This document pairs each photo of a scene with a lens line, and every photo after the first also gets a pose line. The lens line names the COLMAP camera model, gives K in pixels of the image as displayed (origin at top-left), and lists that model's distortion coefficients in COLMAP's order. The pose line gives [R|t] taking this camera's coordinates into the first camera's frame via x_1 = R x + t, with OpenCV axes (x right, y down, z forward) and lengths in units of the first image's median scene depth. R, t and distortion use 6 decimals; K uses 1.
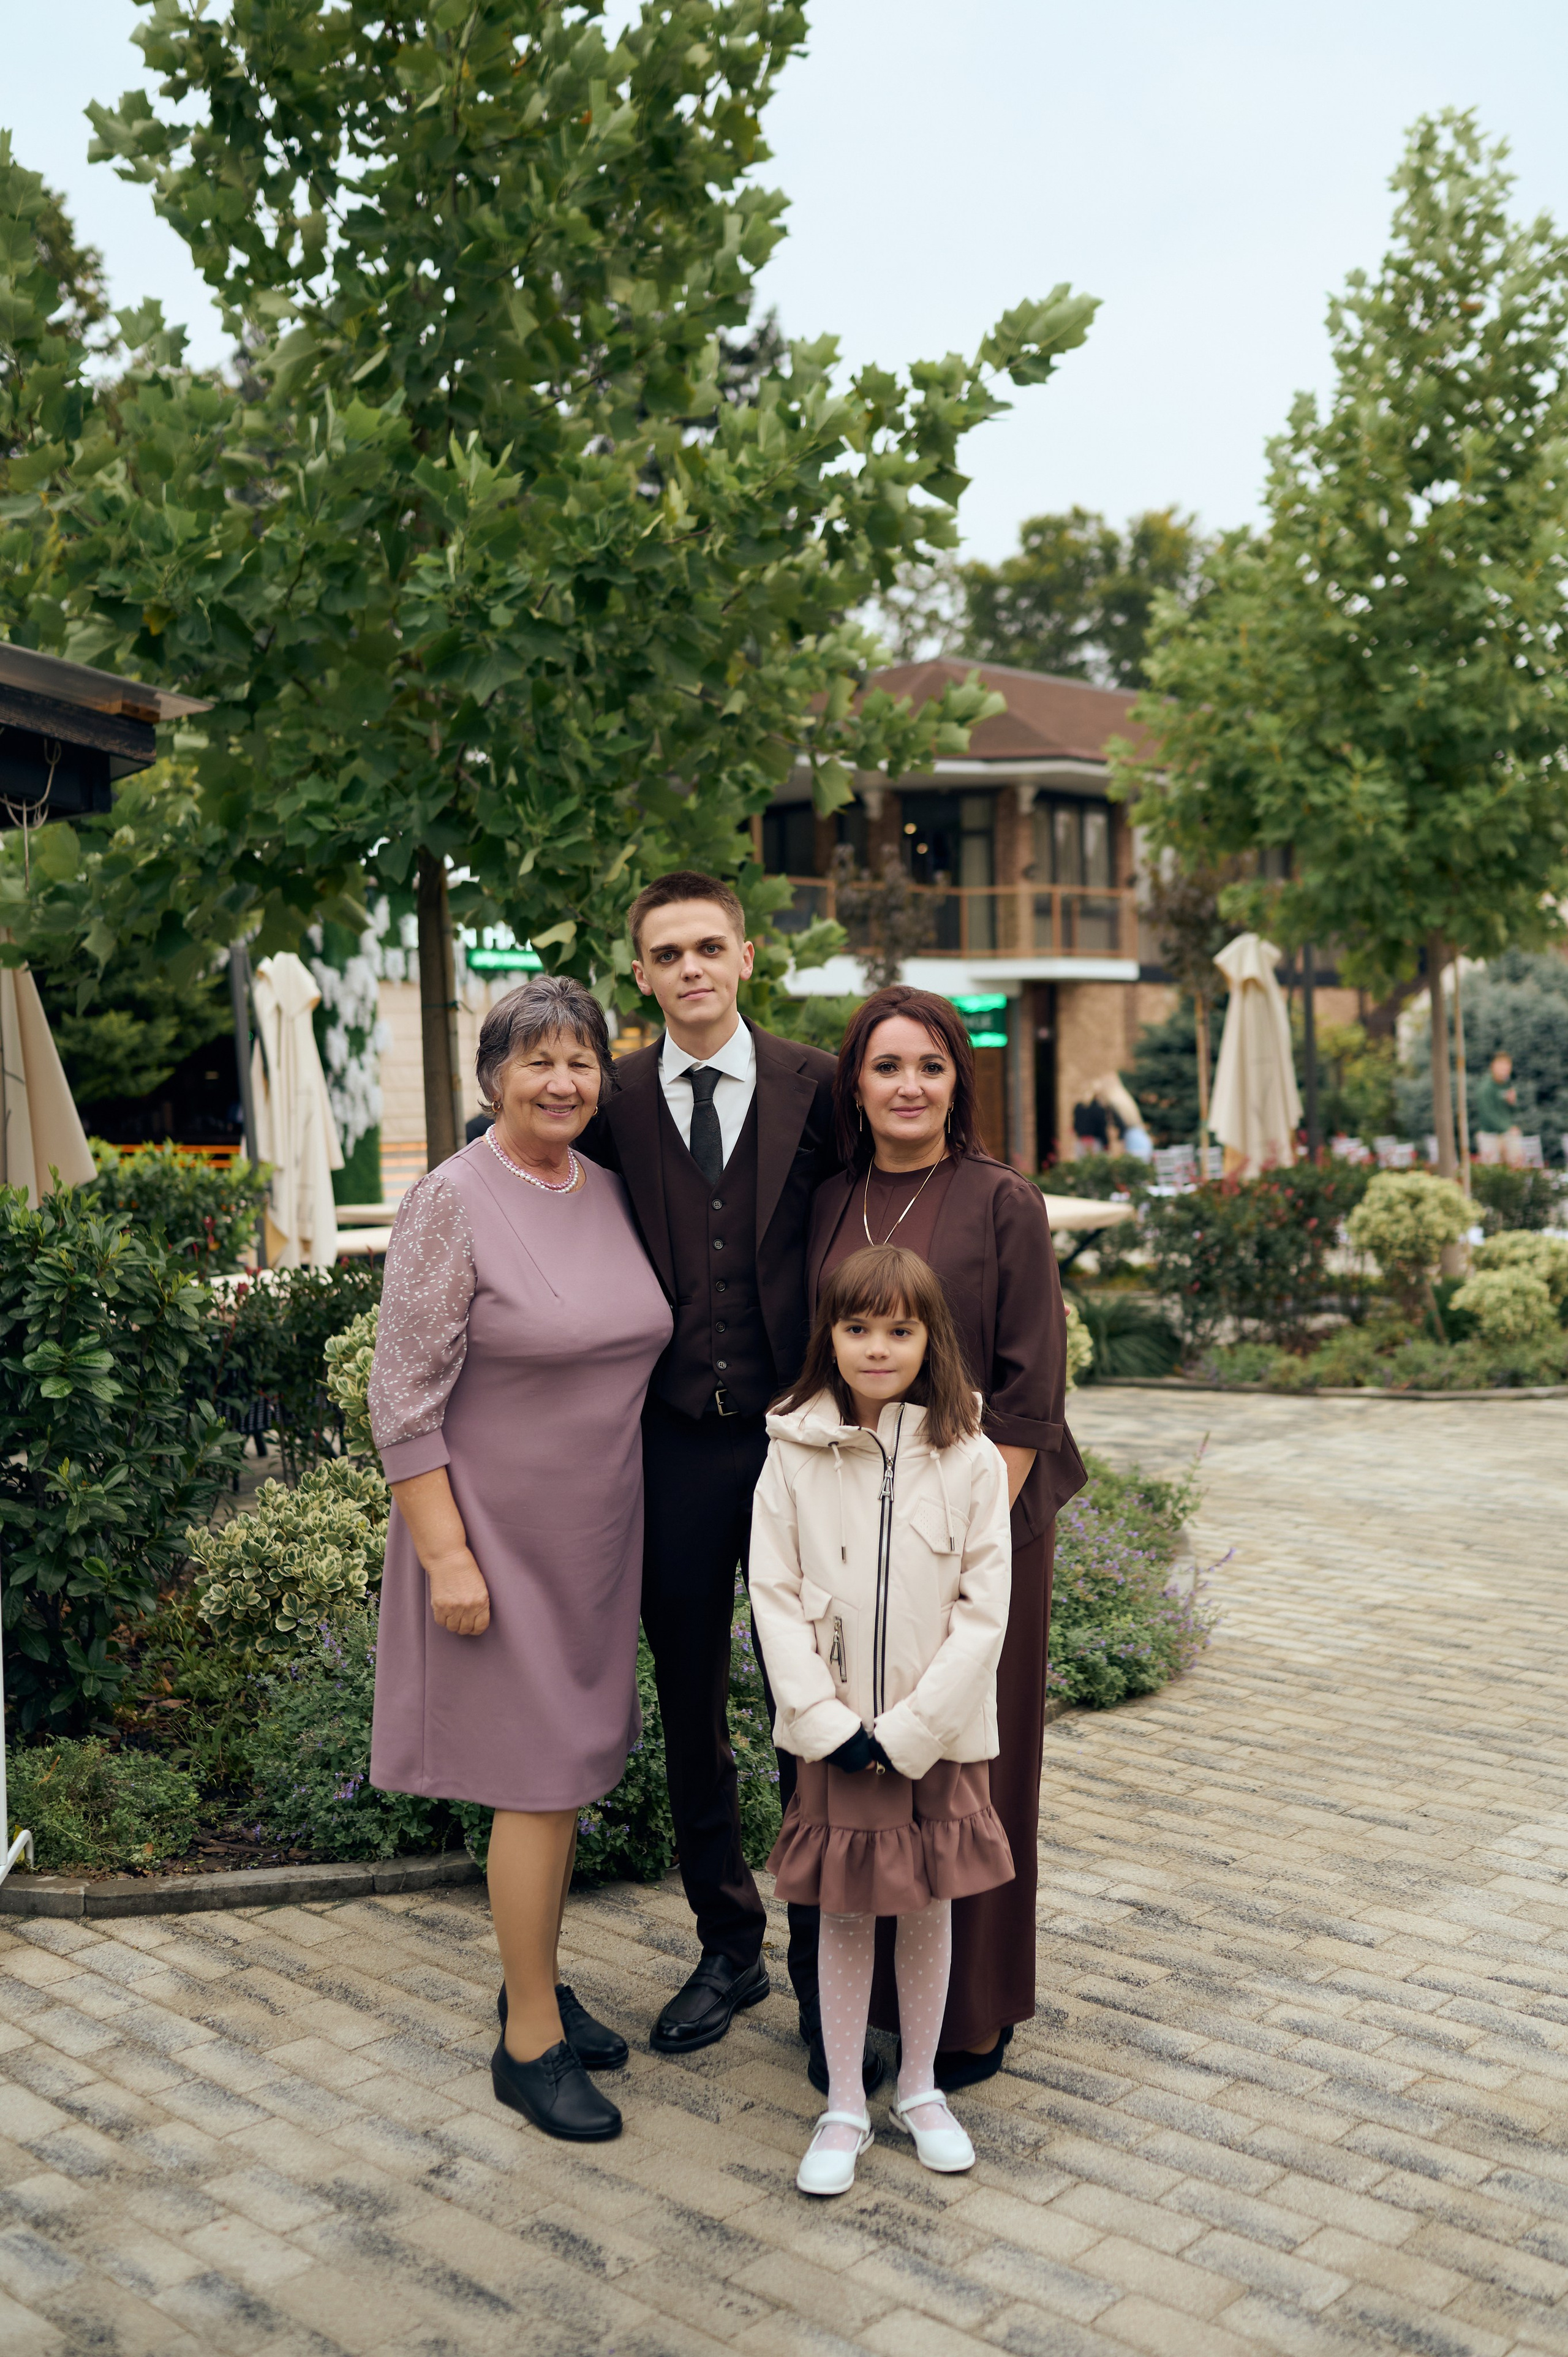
lens RADIAL K [[2180.2, 0, 702.5], [0, 2180.2, 1151.5], [0, 0, 1]] dist [-0.001578, 0.001025]
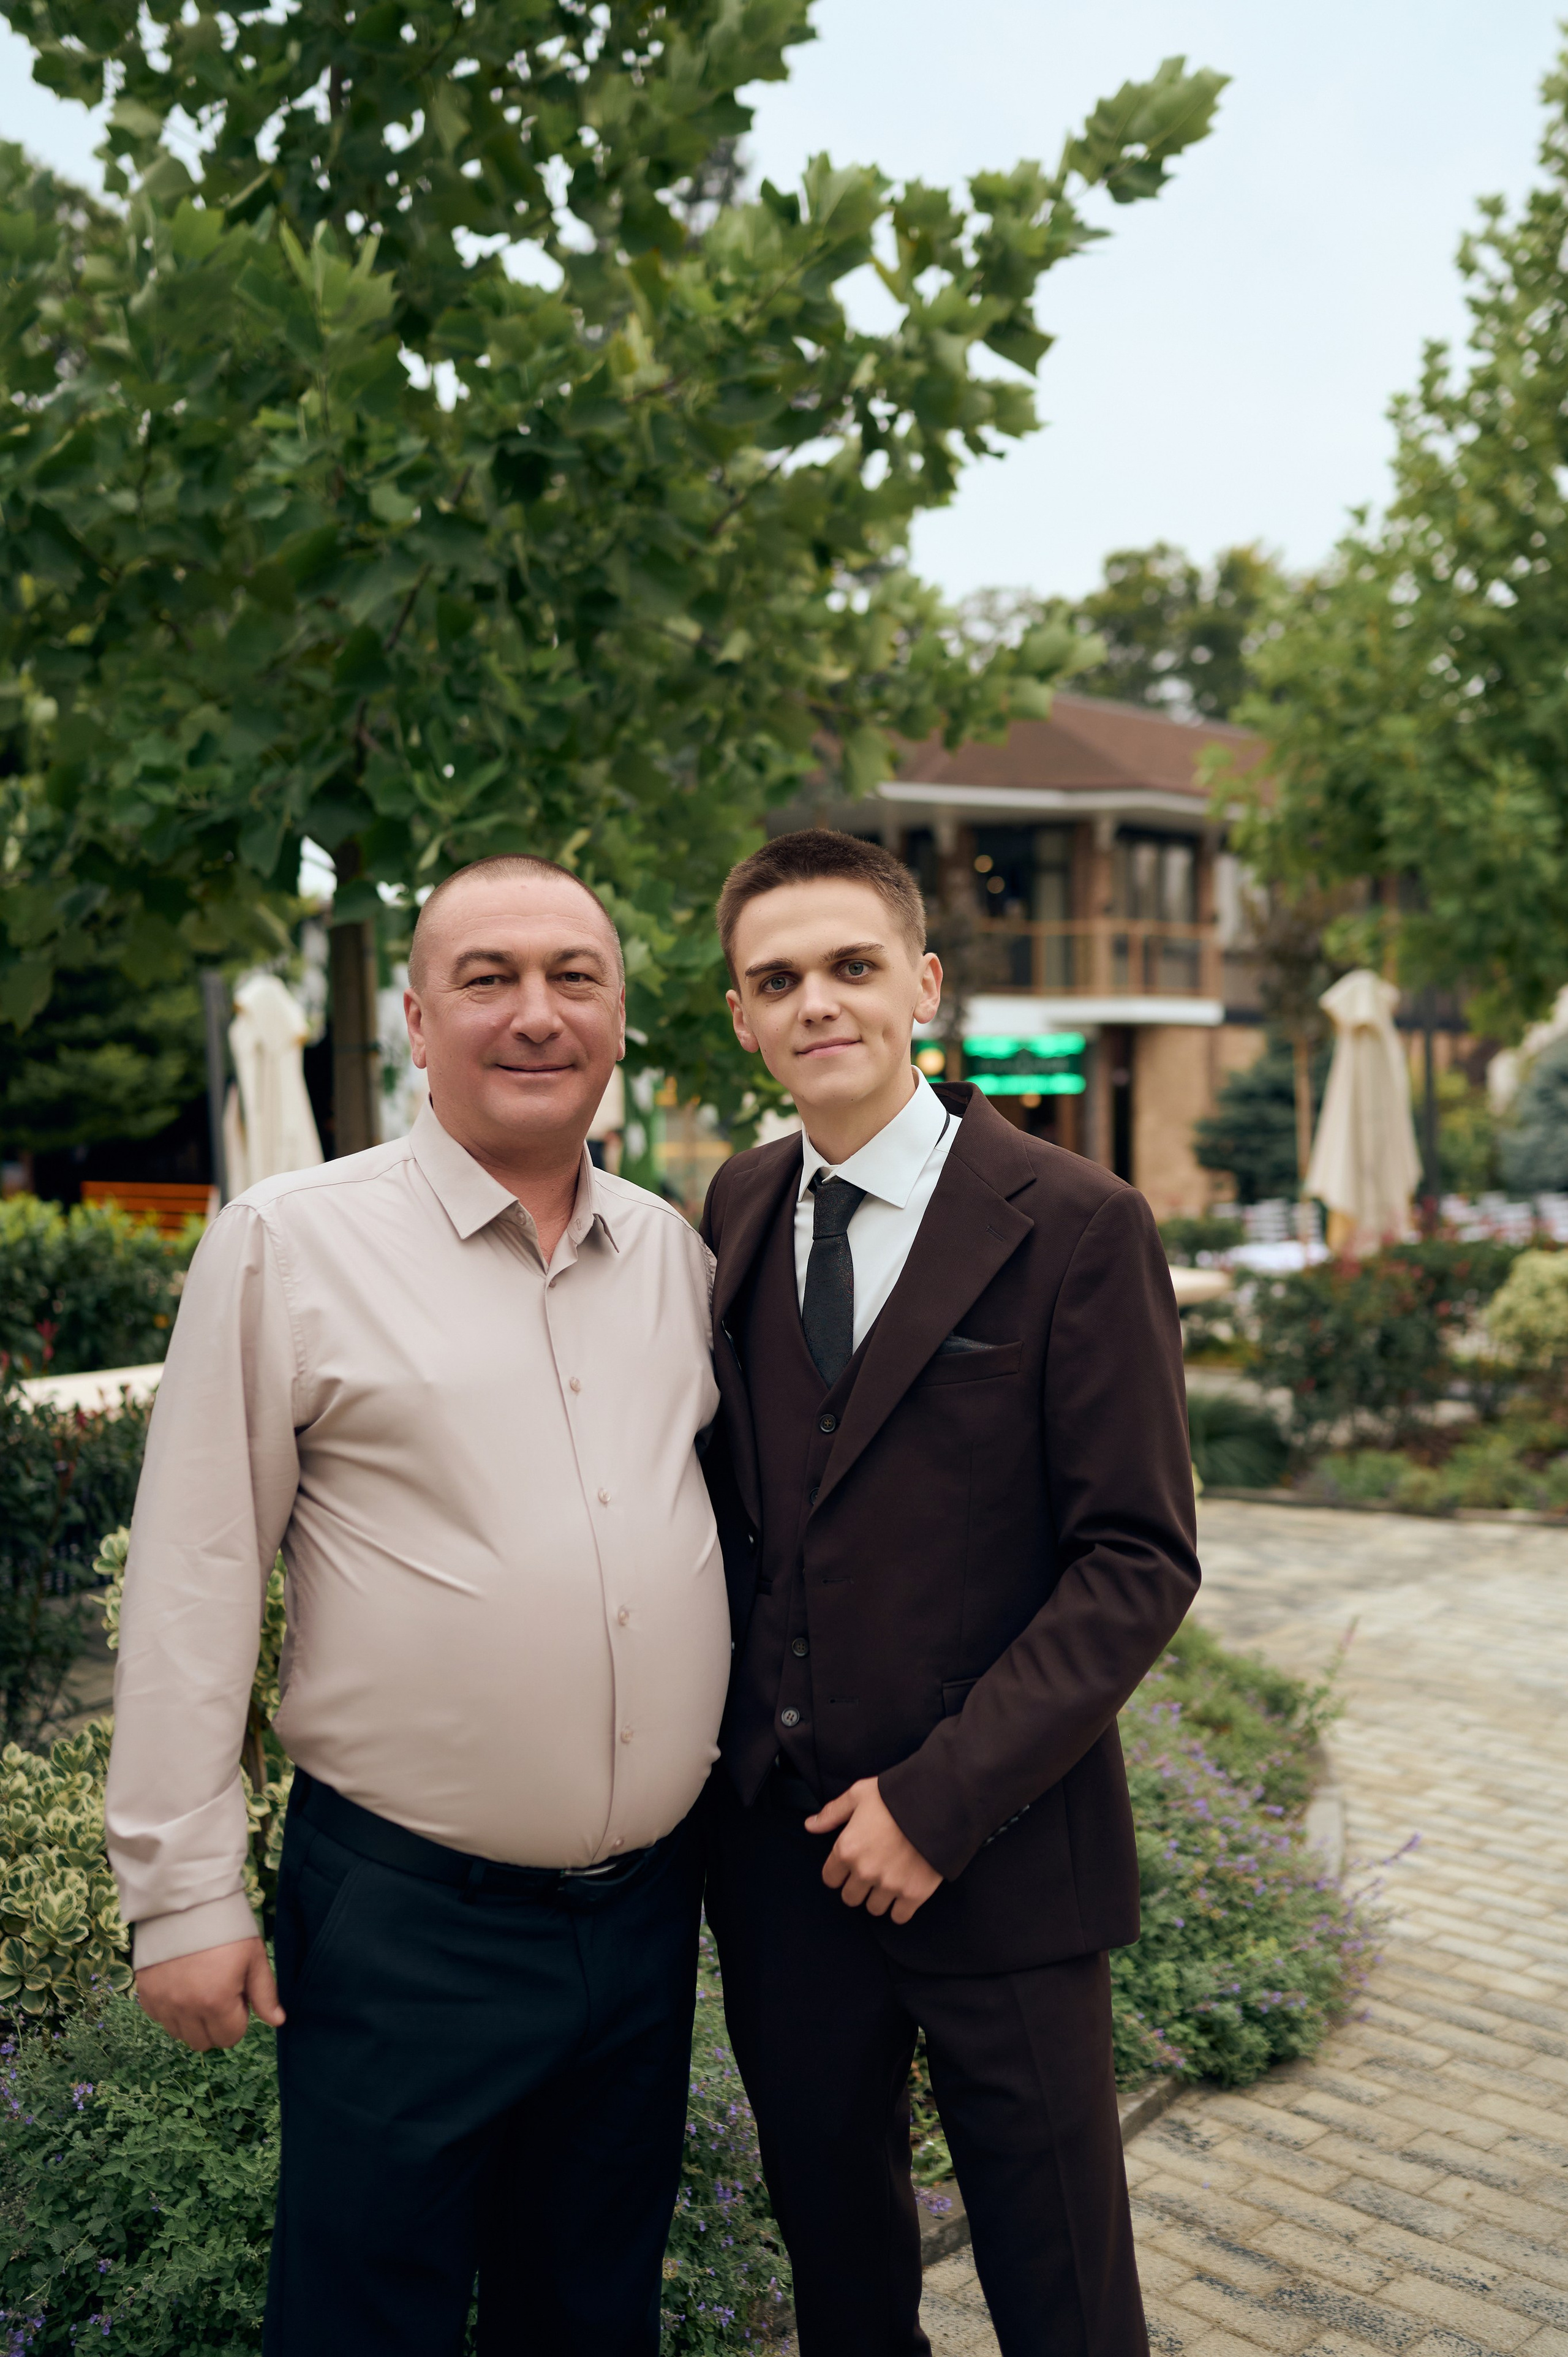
lens RADIAL K [[2298.8, 0, 787.3], [0, 2298.8, 1133.6], [0, 0, 1]] dist [0.005999, -0.002981]
pose [[0.999901, 0.009259, 0.010626, 0.023669], [-0.008950, 0.999548, -0.028717, -0.015290], [-0.010887, 0.028619, 0.999531, 0.197060]]
